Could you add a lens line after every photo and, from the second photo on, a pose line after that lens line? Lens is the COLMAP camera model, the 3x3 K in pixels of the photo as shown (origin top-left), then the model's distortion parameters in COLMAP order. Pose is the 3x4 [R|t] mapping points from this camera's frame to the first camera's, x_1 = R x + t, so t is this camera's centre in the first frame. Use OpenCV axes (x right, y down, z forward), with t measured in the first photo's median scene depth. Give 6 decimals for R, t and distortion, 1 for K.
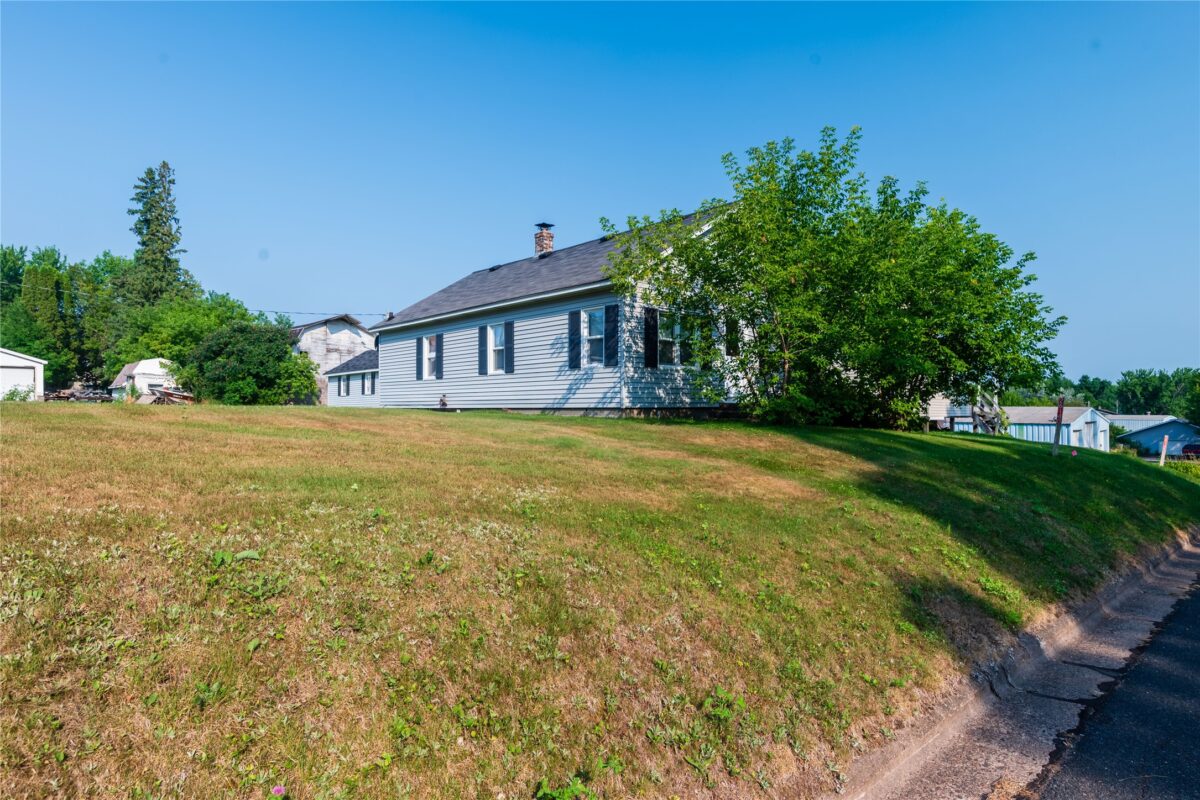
lens RADIAL K [[706.5, 0, 596.6], [0, 706.5, 402.5], [0, 0, 1]] dist [0.018842, 0.001339]
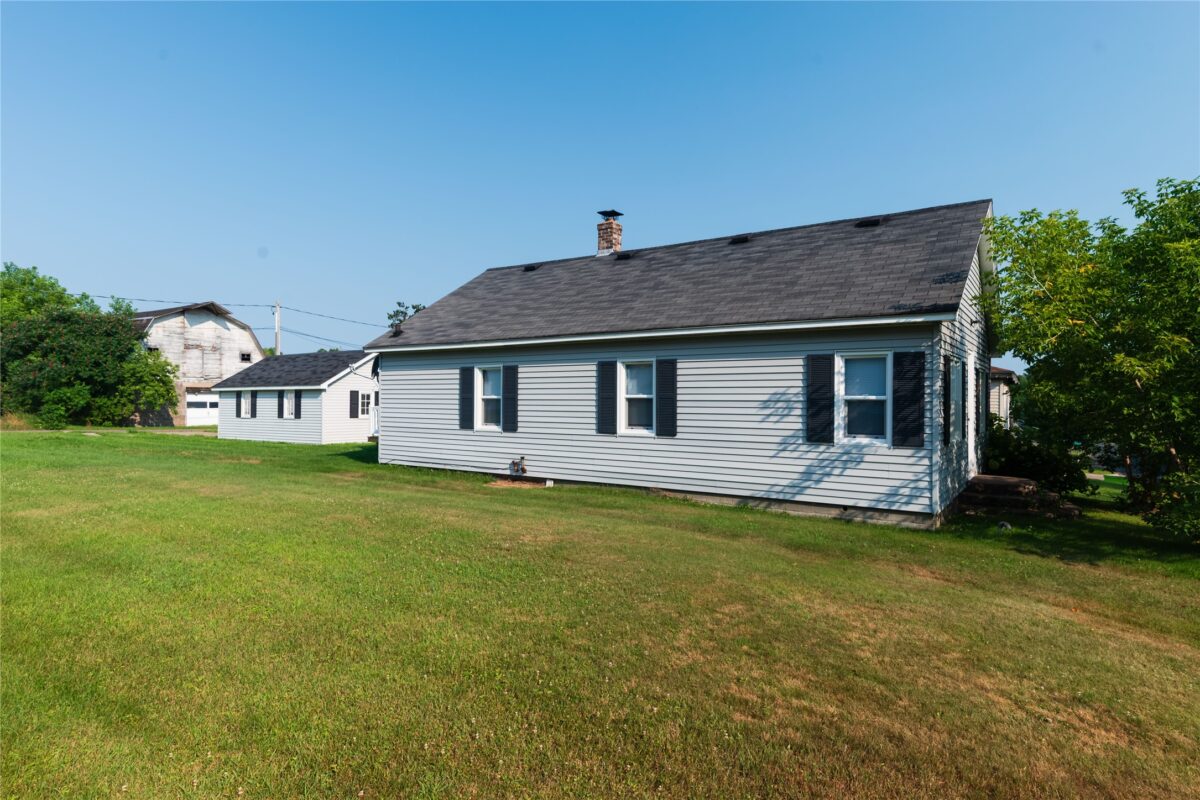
lens RADIAL K [[706.5, 0, 603.5], [0, 706.5, 399.5], [0, 0, 1]] dist [0.018842, 0.001339]
pose [[0.972884, 0.003276, 0.231272, -0.290958], [-0.006348, 0.999901, 0.012541, -0.073440], [-0.231208, -0.013670, 0.972808, 0.314680]]
